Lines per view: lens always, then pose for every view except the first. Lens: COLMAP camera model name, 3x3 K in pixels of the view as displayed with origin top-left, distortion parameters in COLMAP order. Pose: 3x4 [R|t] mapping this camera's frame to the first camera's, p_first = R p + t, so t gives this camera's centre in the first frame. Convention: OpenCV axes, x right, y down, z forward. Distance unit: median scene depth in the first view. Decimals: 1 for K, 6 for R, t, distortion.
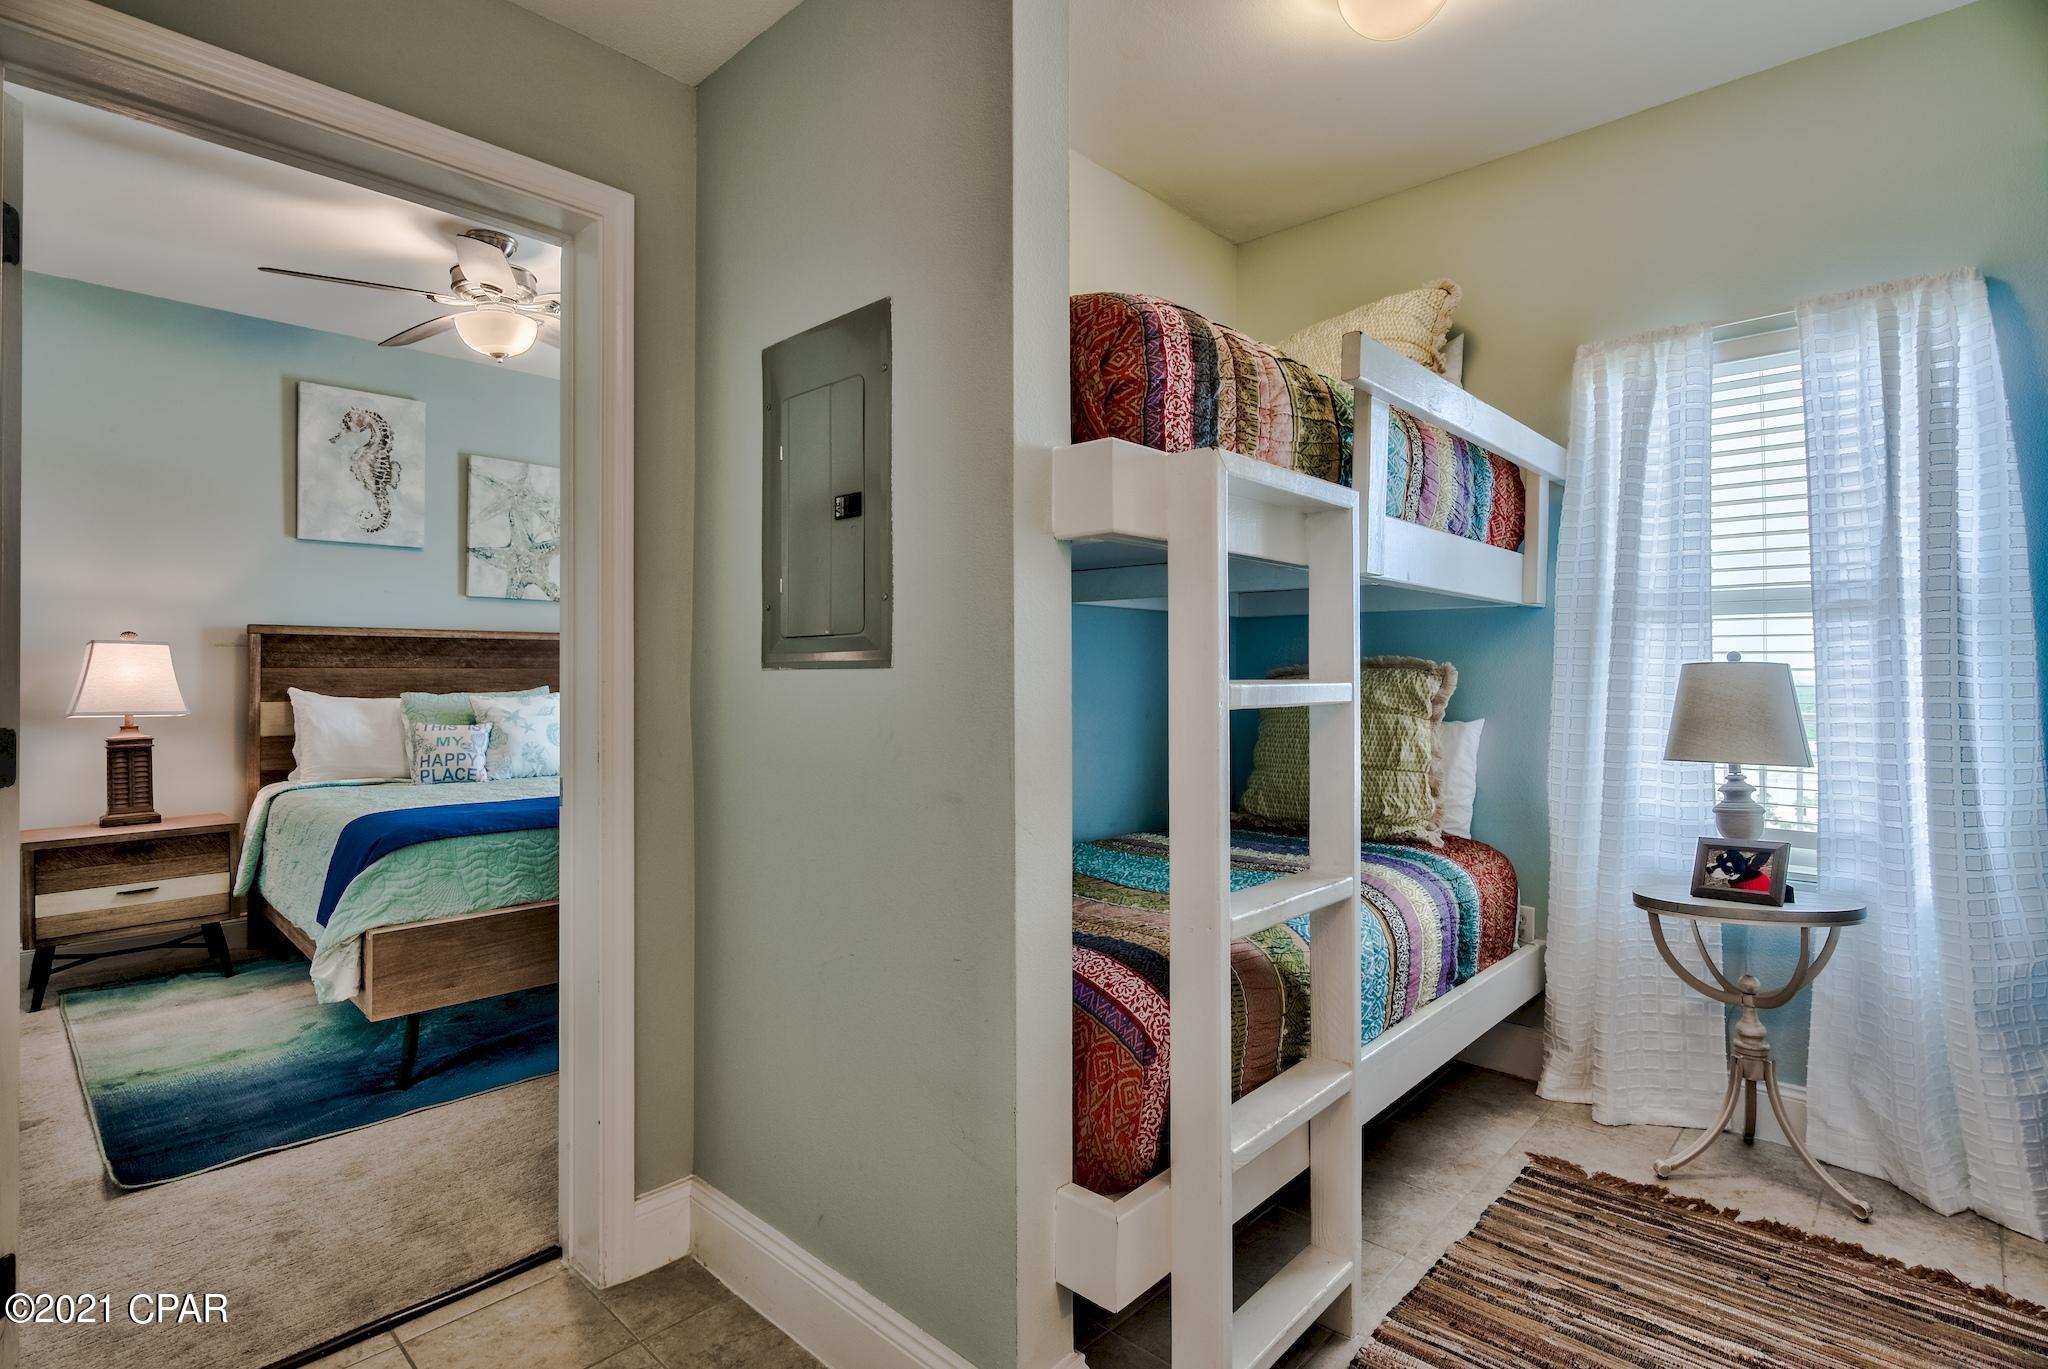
lens RADIAL K [[1009.4, 0, 1033.1], [0, 1009.4, 676.5], [0, 0, 1]] dist [-0.009076, -0.000477]
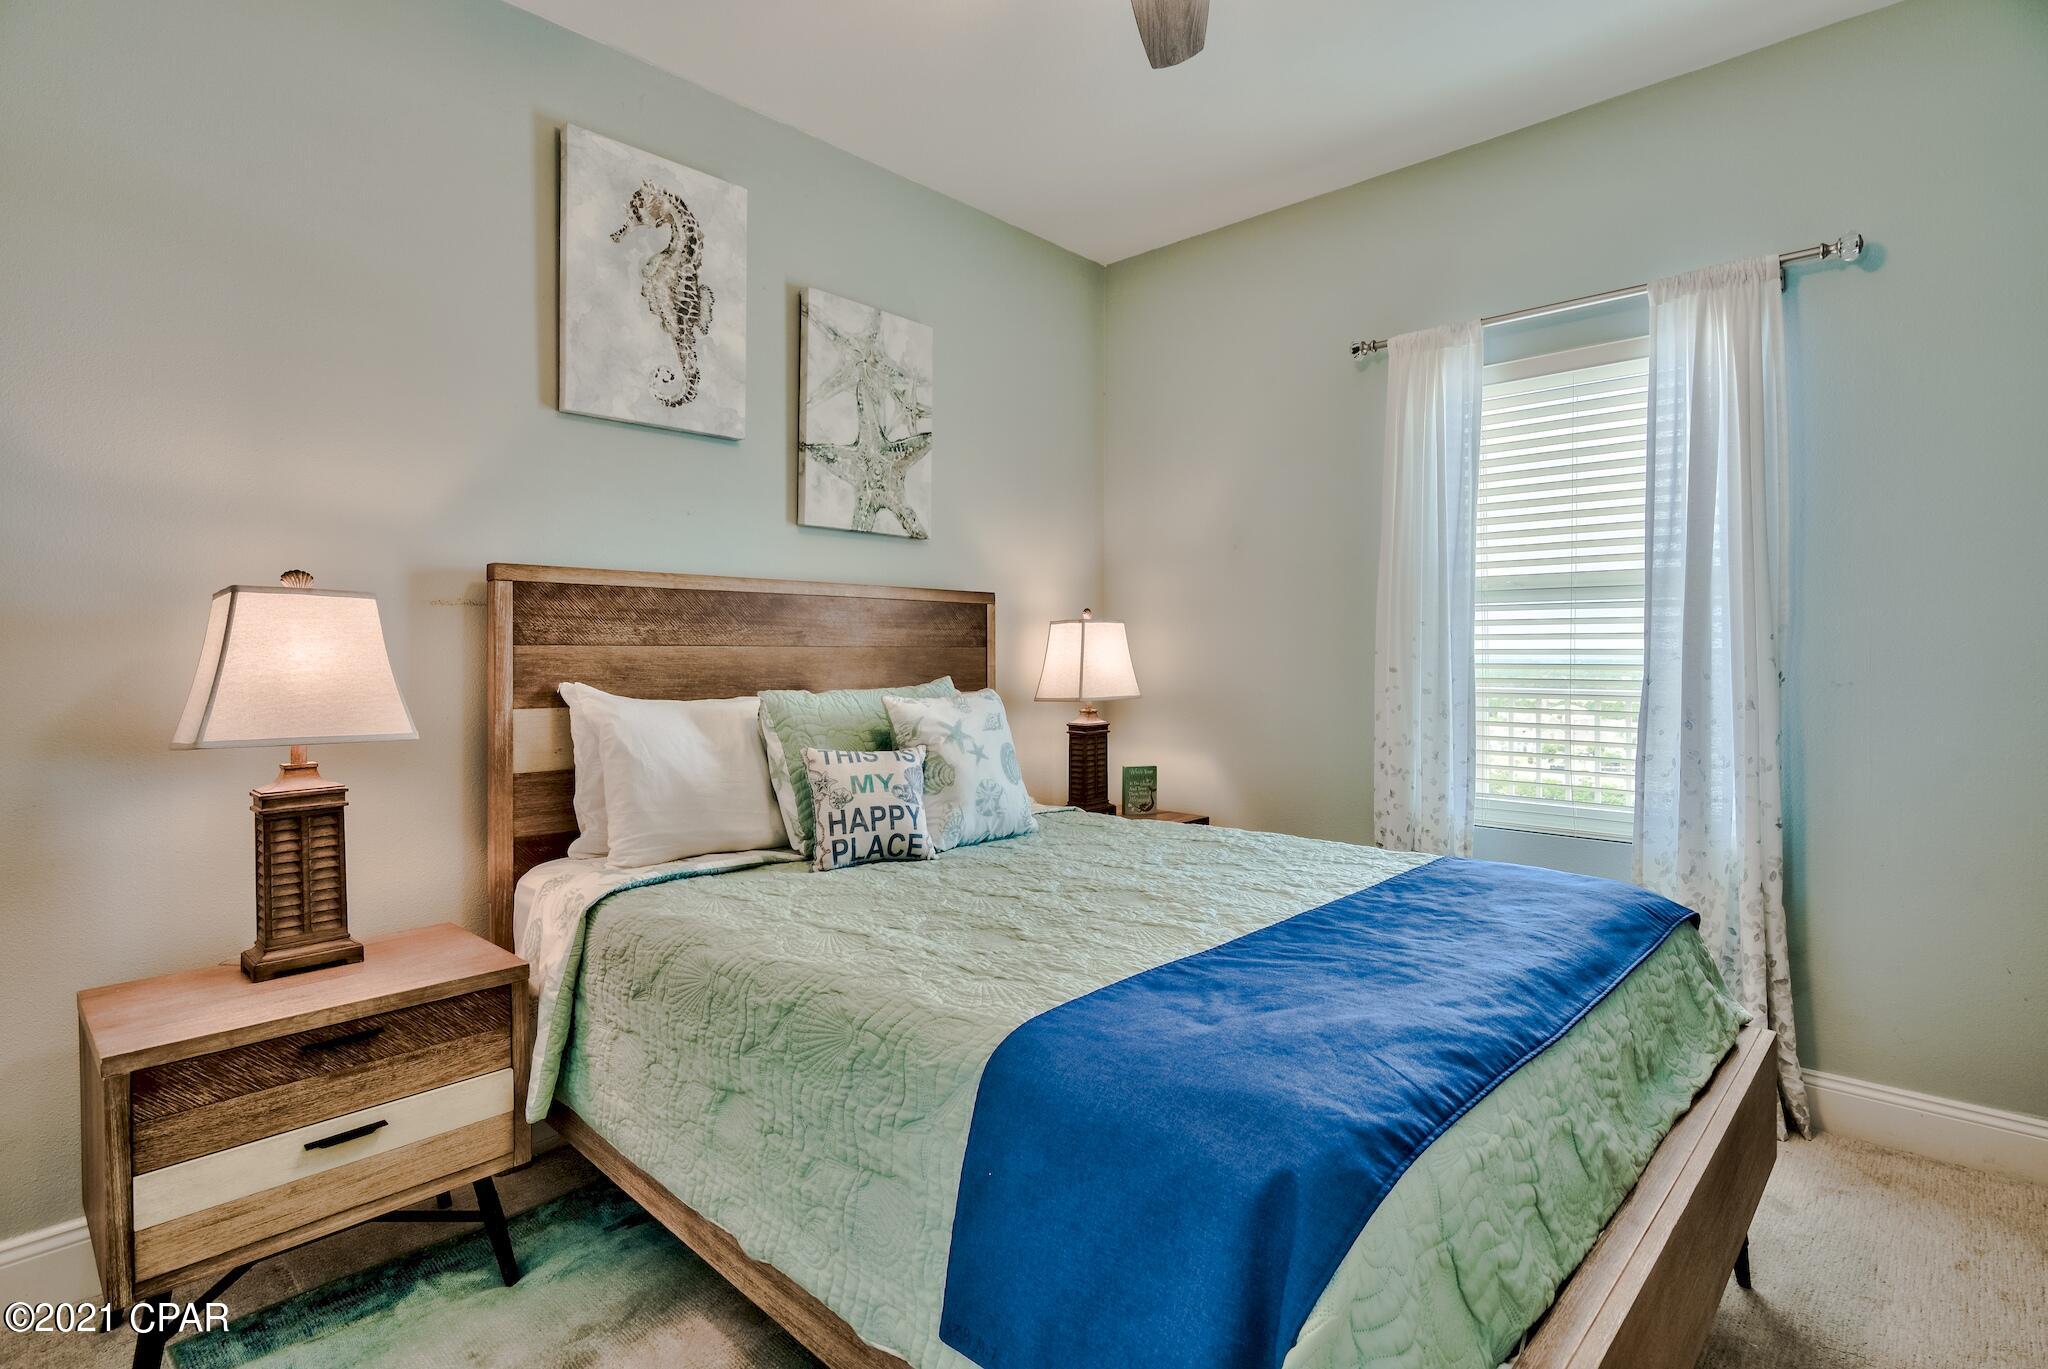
lens RADIAL K [[1009.4, 0, 1009.6], [0, 1009.4, 662.3], [0, 0, 1]] dist [-0.009076, -0.000477]
pose [[0.999985, -0.000145, -0.005534, -0.240535], [0.000178, 0.999983, 0.005847, -0.001196], [0.005533, -0.005848, 0.999968, 0.223133]]
